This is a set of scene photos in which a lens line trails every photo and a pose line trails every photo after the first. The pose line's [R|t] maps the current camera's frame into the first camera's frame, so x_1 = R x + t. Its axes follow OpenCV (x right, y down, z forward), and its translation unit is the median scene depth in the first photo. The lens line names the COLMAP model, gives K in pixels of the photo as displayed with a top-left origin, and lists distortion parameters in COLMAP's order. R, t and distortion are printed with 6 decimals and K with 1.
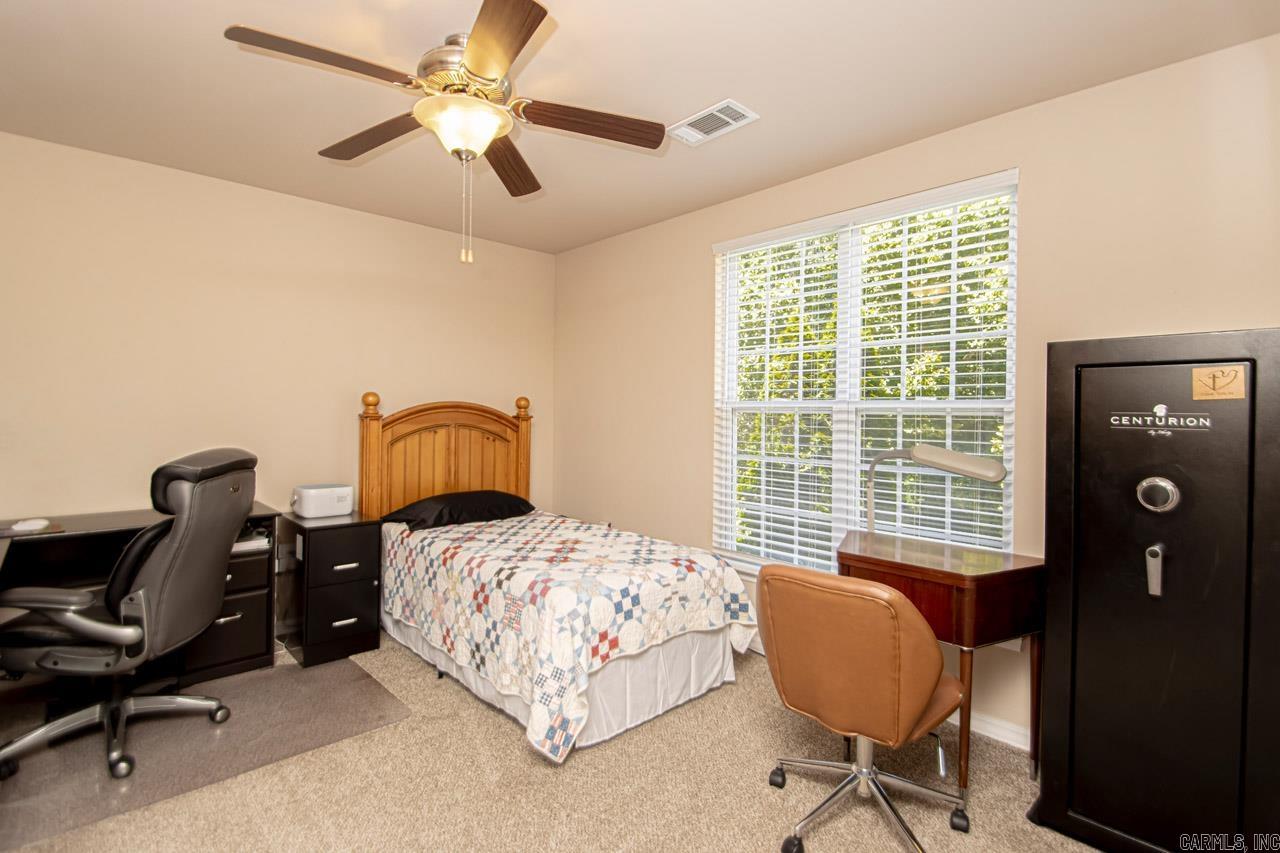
lens RADIAL K [[593.7, 0, 638.5], [0, 593.7, 423.5], [0, 0, 1]] dist [0.002161, -0.000185]
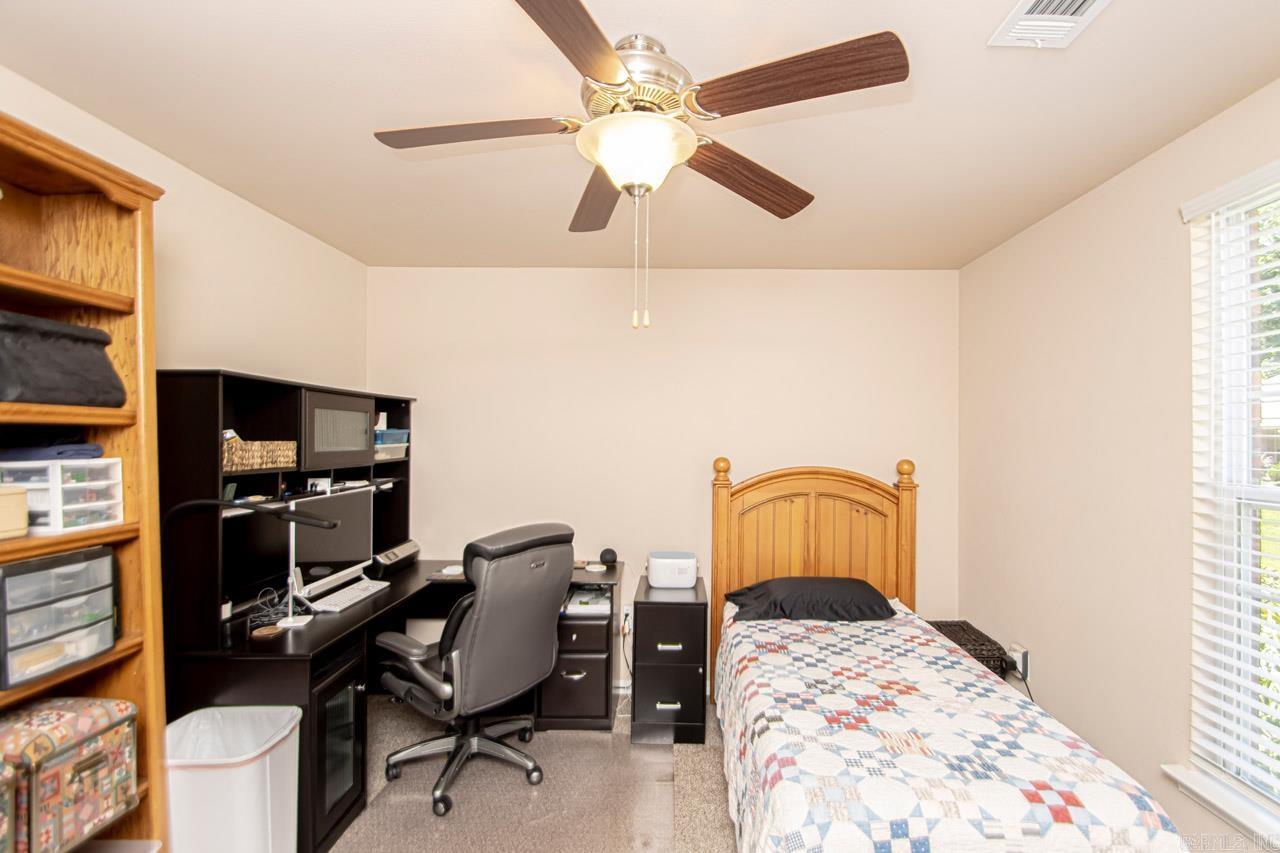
lens RADIAL K [[594.6, 0, 700.6], [0, 594.6, 431.2], [0, 0, 1]] dist [0.011698, -0.019469]
pose [[0.731129, -0.012345, -0.682127, 0.192215], [-0.011241, 0.999483, -0.030137, -0.074874], [0.682146, 0.029701, 0.730612, 0.324607]]
